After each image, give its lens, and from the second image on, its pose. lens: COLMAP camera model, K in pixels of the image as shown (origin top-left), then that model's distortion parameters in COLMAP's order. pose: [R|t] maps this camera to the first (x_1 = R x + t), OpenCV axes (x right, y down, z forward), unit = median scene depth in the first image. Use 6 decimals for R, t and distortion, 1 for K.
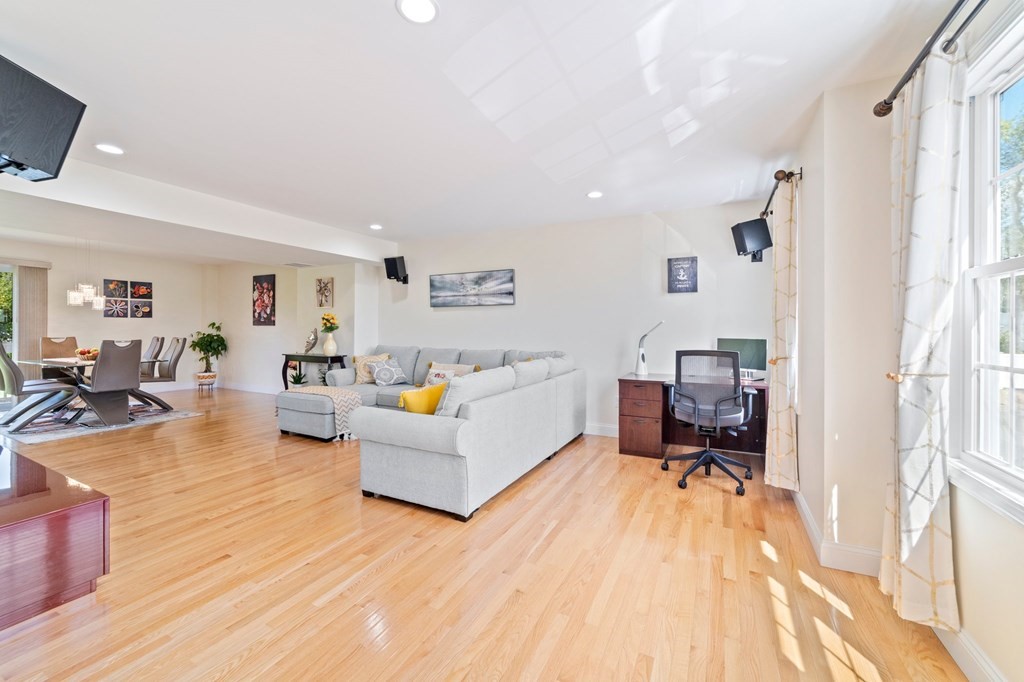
lens RADIAL K [[409.9, 0, 514.6], [0, 409.9, 324.4], [0, 0, 1]] dist [-0.008532, 0.000772]
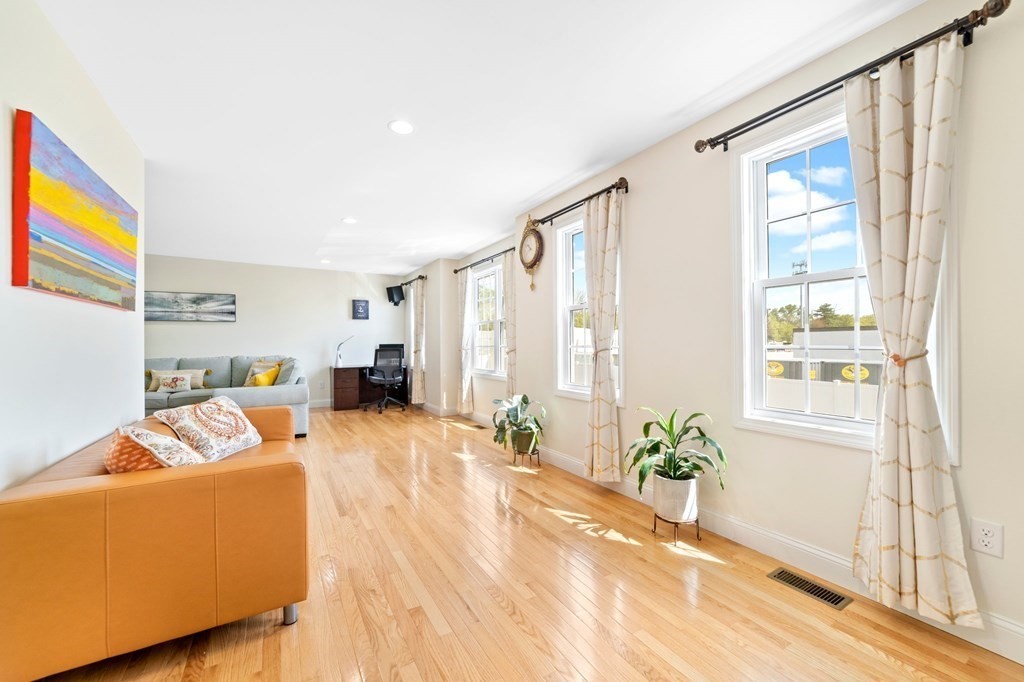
lens RADIAL K [[402.5, 0, 511.4], [0, 402.5, 341.0], [0, 0, 1]] dist [-0.020995, 0.008967]
pose [[0.539668, -0.004748, 0.841864, -0.546307], [0.002426, 0.999989, 0.004085, 0.009372], [-0.841874, -0.000162, 0.539674, -0.391238]]
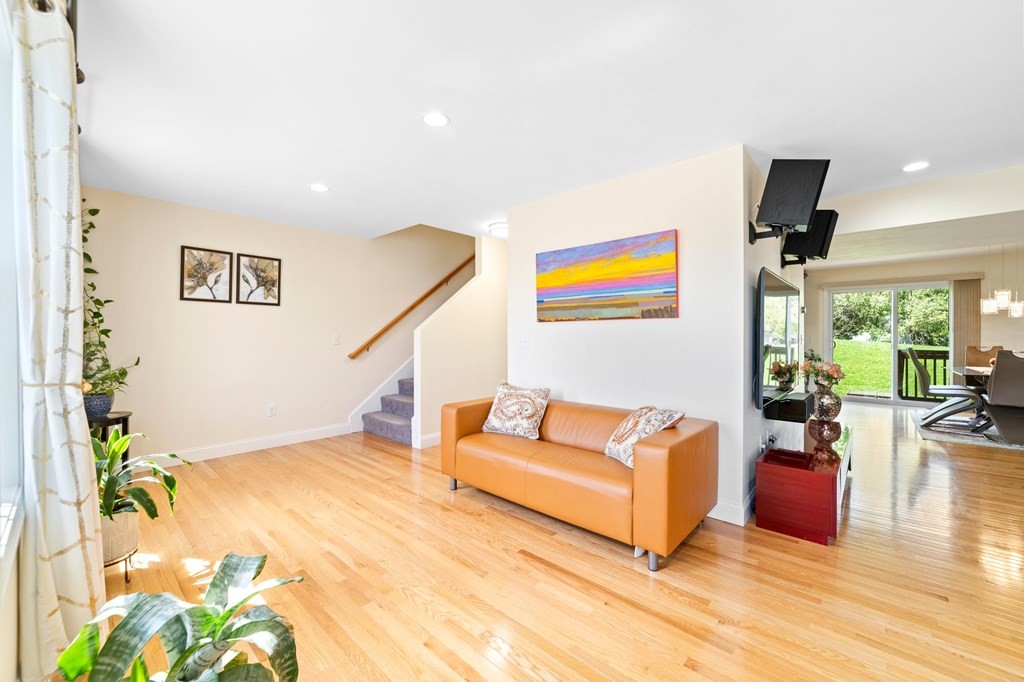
lens RADIAL K [[402.5, 0, 511.4], [0, 402.5, 341.0], [0, 0, 1]] dist [-0.020995, 0.008967]
pose [[-0.256856, 0.007496, -0.966421, 0.133181], [0.009753, 0.999939, 0.005164, 0.001958], [0.966400, -0.008099, -0.256914, 0.123880]]
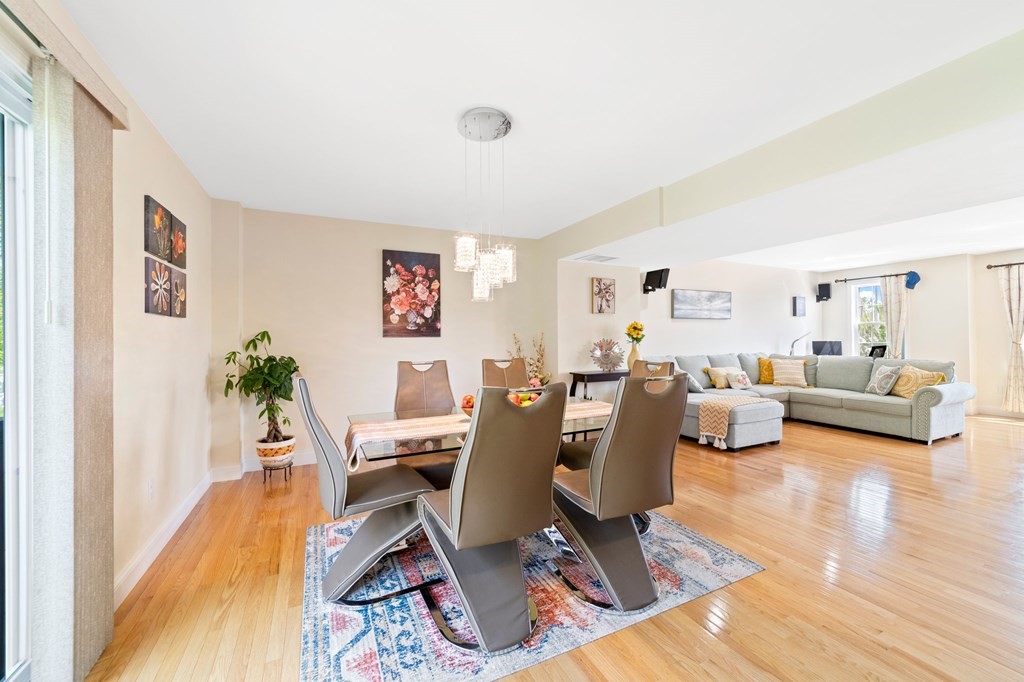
lens RADIAL K [[405.7, 0, 509.9], [0, 405.7, 336.5], [0, 0, 1]] dist [-0.020709, 0.008475]
pose [[0.606425, -0.004498, 0.795128, -1.326153], [0.002835, 0.999990, 0.003495, 0.000948], [-0.795136, 0.000135, 0.606432, 0.706492]]
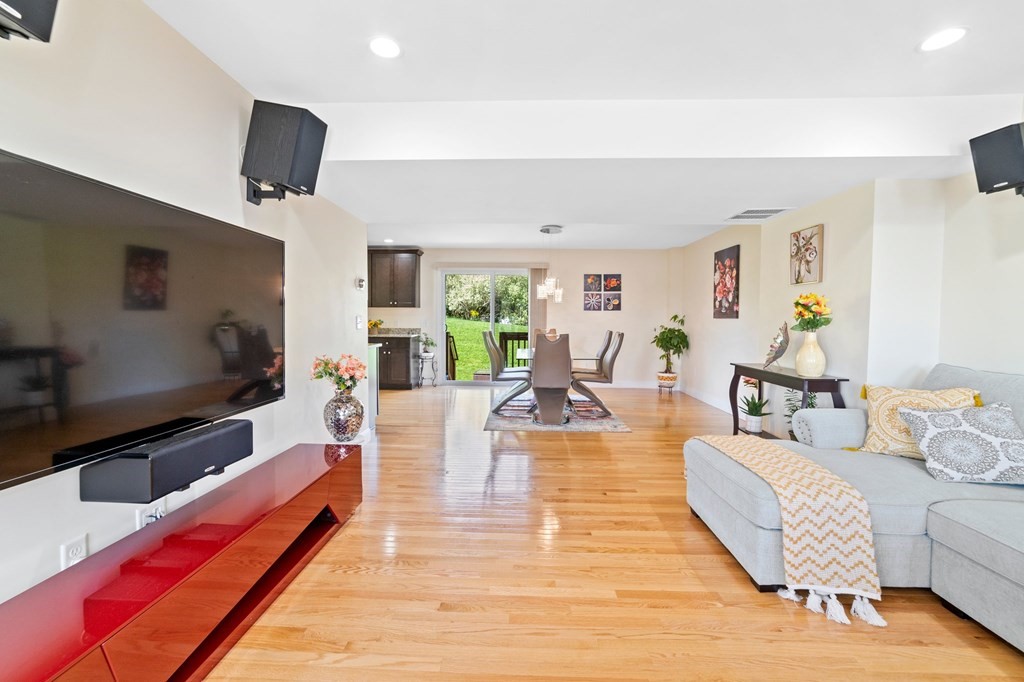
lens RADIAL K [[413.1, 0, 512.8], [0, 413.1, 332.0], [0, 0, 1]] dist [-0.008843, 0.000465]
pose [[0.432525, 0.027494, -0.901202, -0.153145], [0.002749, 0.999490, 0.031812, 0.003954], [0.901618, -0.016237, 0.432229, 0.453080]]
